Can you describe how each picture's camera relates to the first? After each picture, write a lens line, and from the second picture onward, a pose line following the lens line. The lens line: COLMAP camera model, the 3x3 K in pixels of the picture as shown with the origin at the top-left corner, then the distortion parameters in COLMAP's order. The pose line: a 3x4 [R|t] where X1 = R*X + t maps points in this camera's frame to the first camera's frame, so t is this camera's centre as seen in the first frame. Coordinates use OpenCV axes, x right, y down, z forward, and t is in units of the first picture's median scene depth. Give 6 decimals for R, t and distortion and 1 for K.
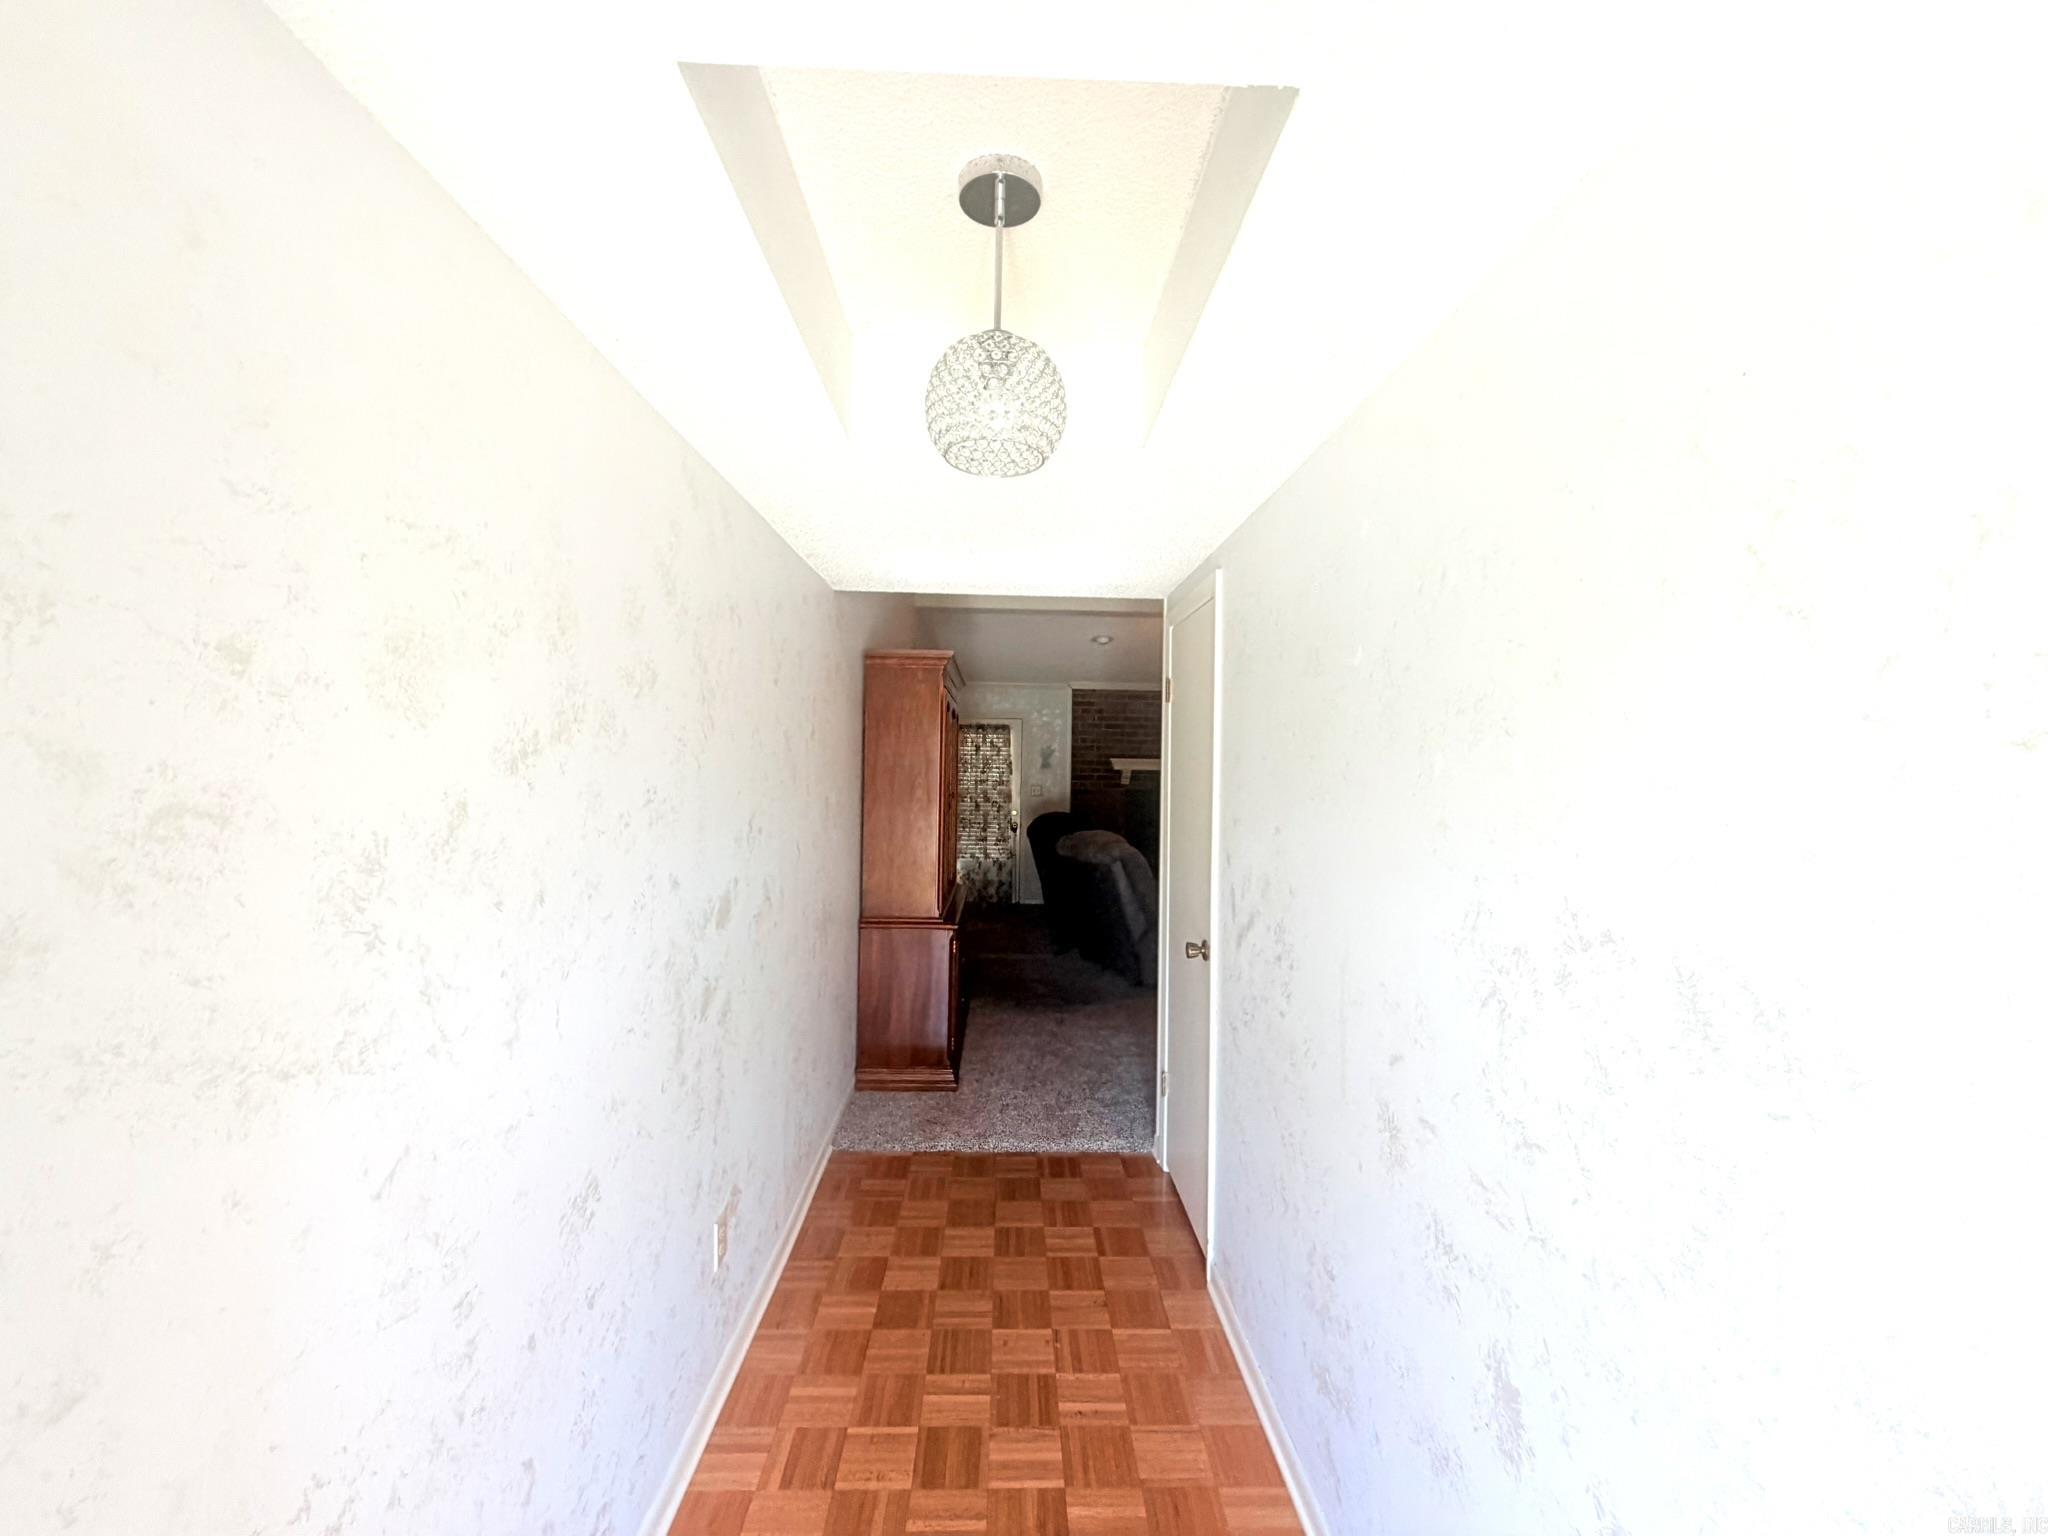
lens RADIAL K [[812.0, 0, 1024.9], [0, 812.0, 761.3], [0, 0, 1]] dist [-0.002789, -0.000199]
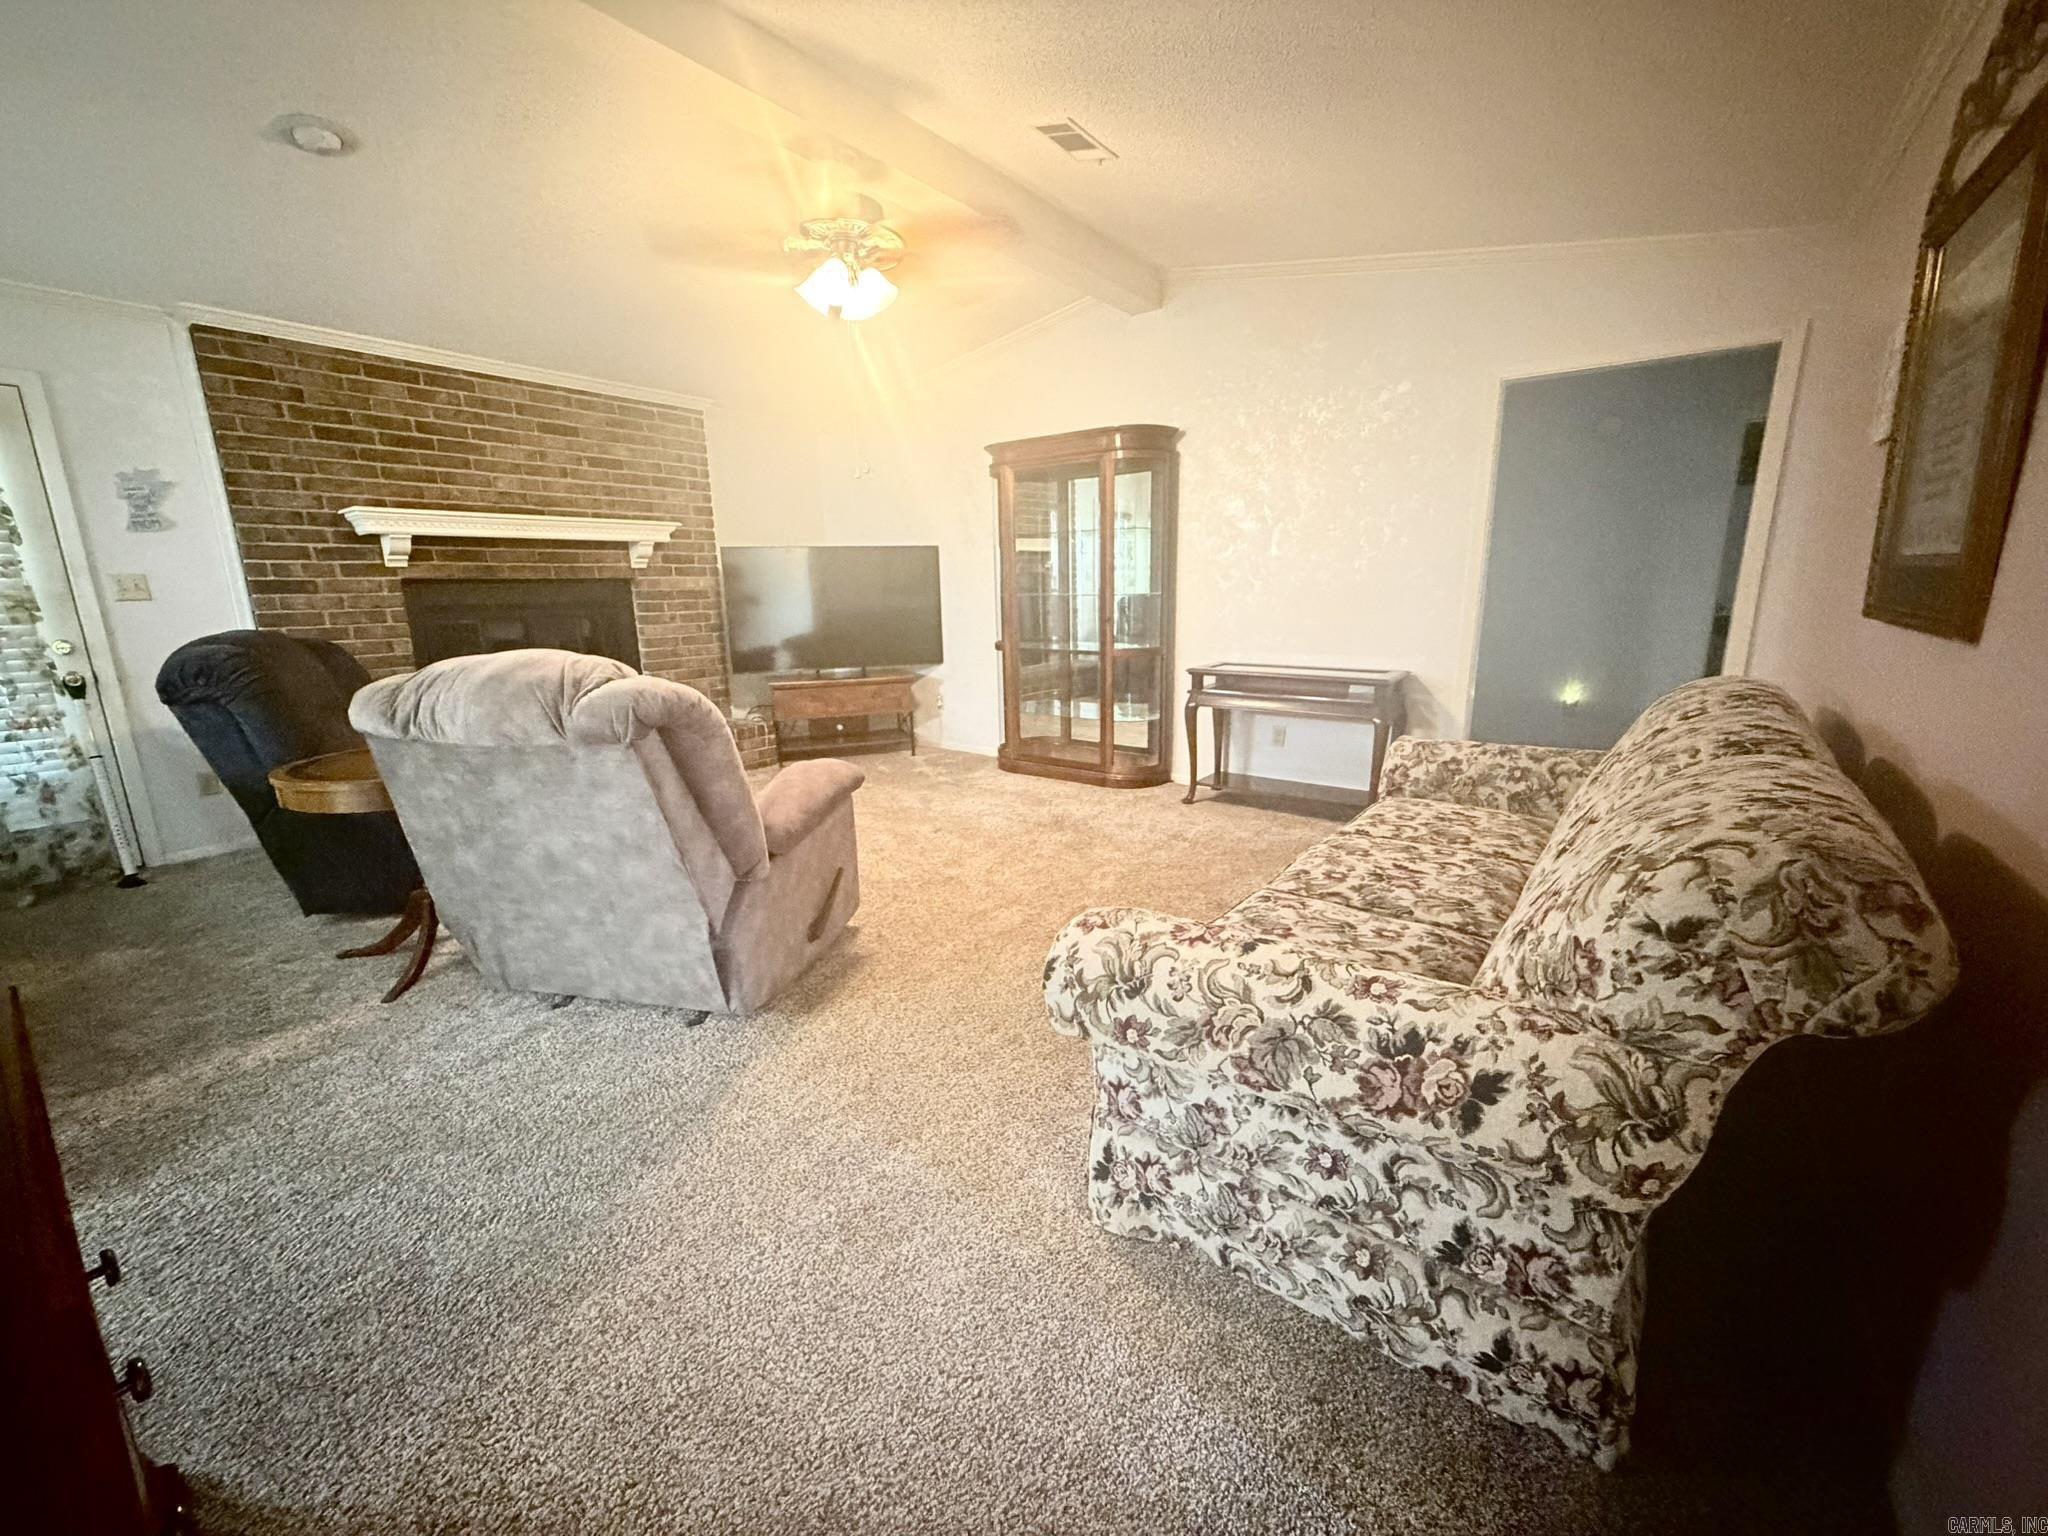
lens RADIAL K [[812.0, 0, 1029.6], [0, 812.0, 766.8], [0, 0, 1]] dist [-0.002789, -0.000199]
pose [[0.605595, -0.201395, 0.769867, -0.041454], [0.027086, 0.972101, 0.232992, 0.041345], [-0.795312, -0.120246, 0.594155, 0.408673]]
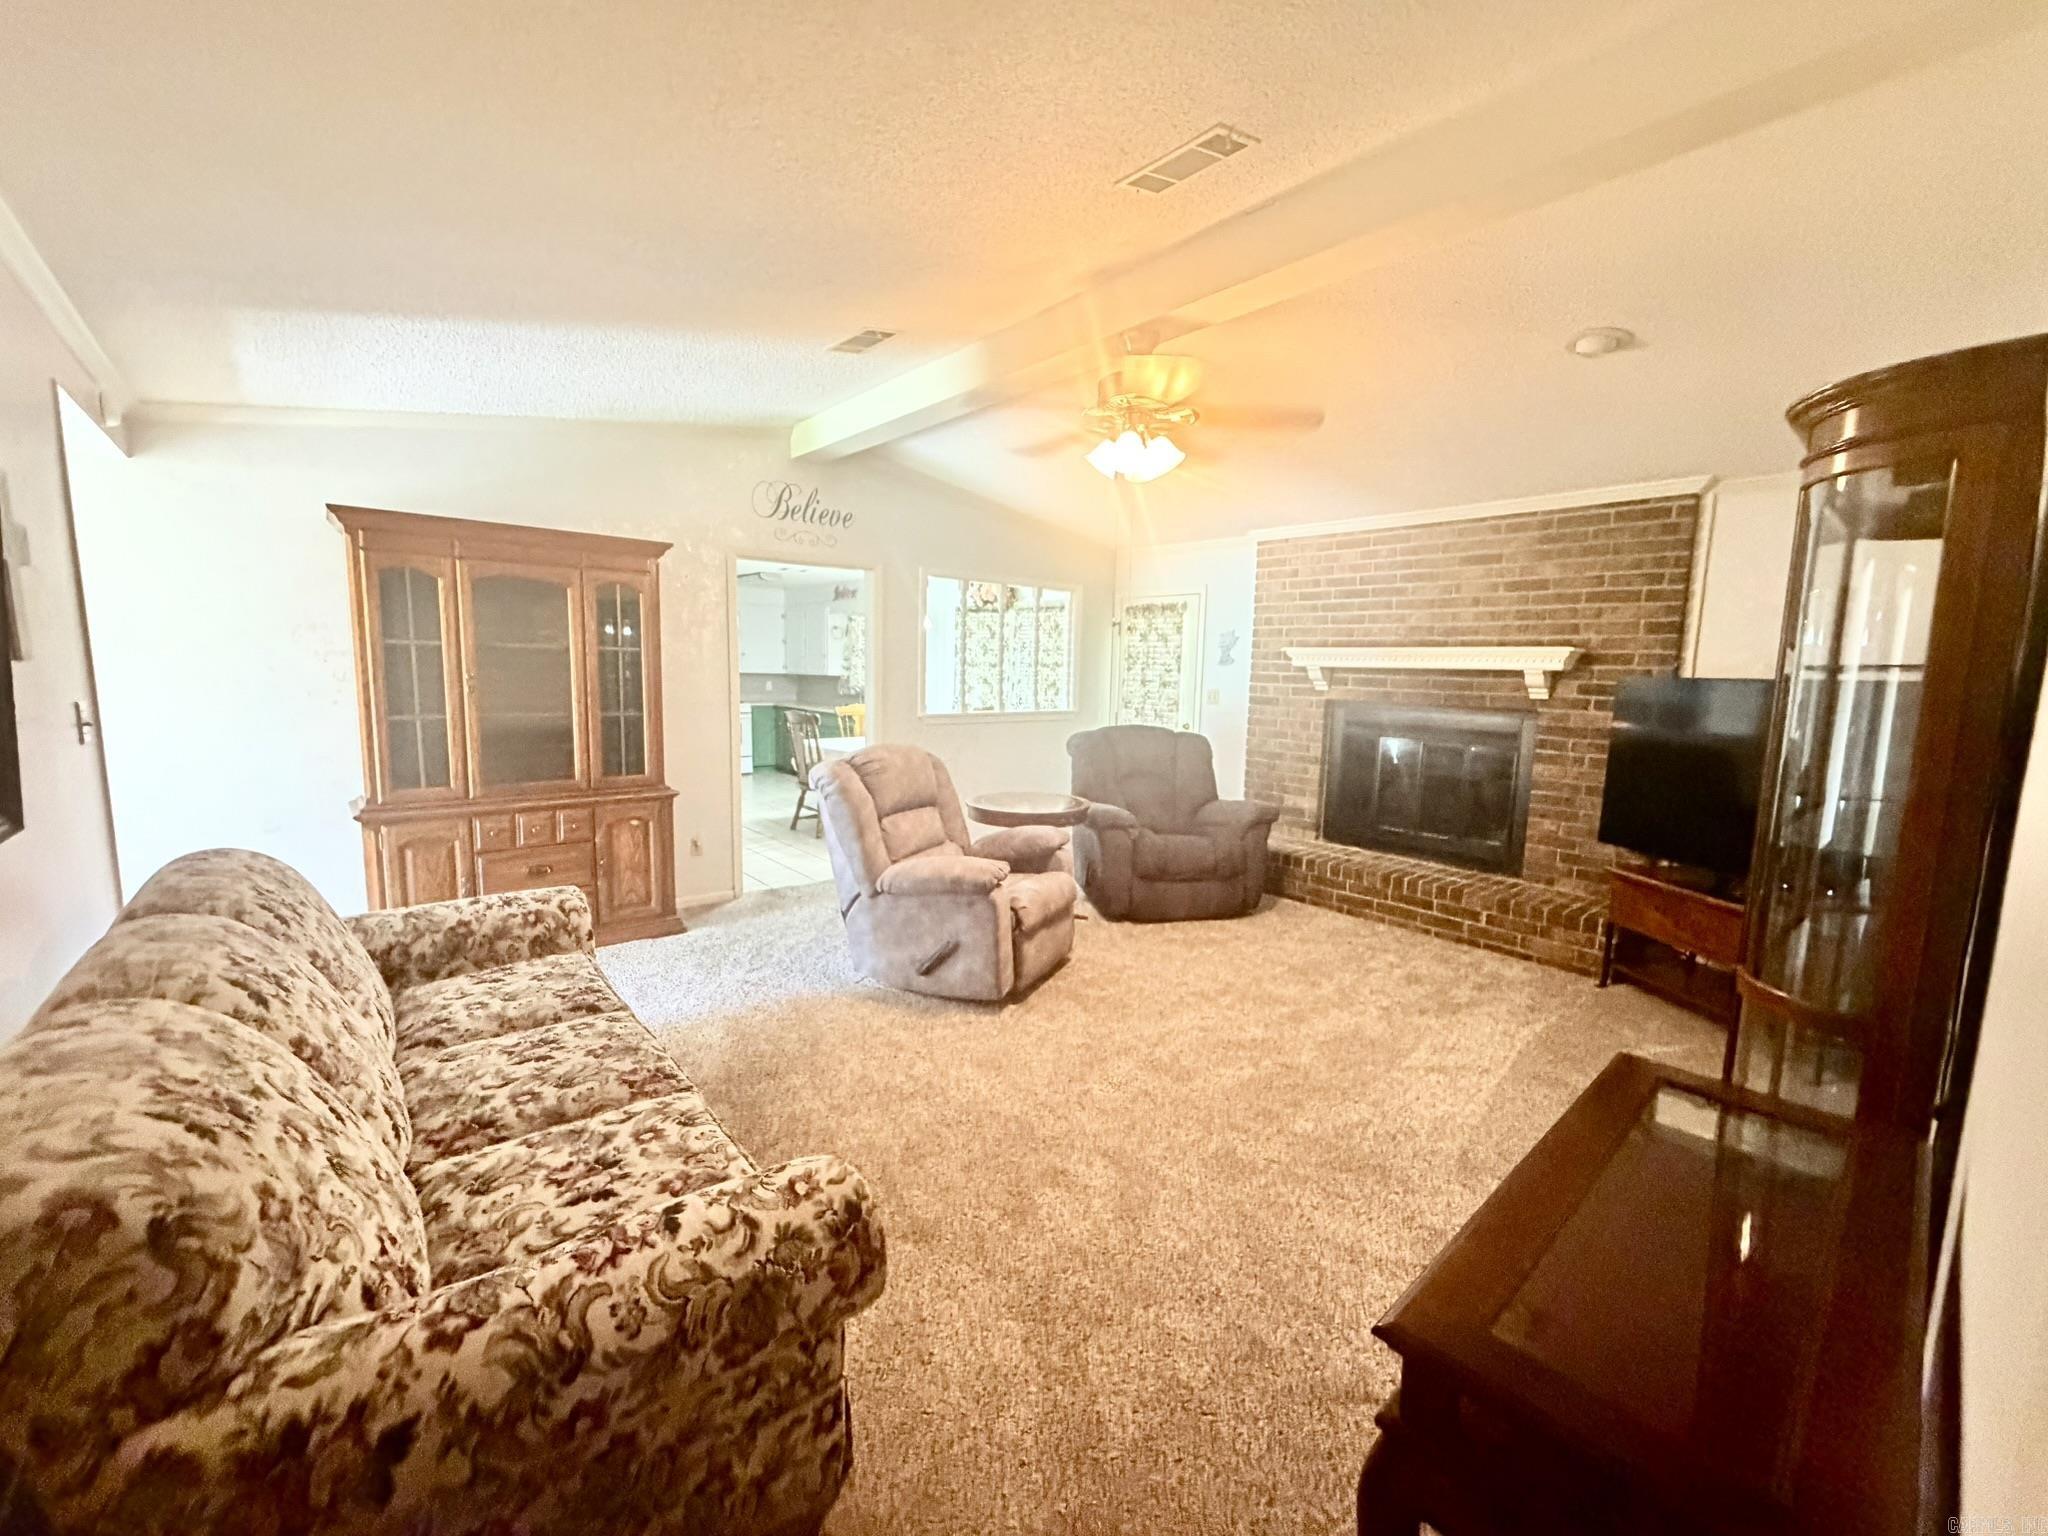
lens RADIAL K [[812.0, 0, 1028.0], [0, 812.0, 762.3], [0, 0, 1]] dist [-0.002789, -0.000199]
pose [[0.636011, 0.091615, -0.766222, 0.458927], [-0.003845, 0.993291, 0.115574, 0.012326], [0.771670, -0.070560, 0.632097, 0.430476]]
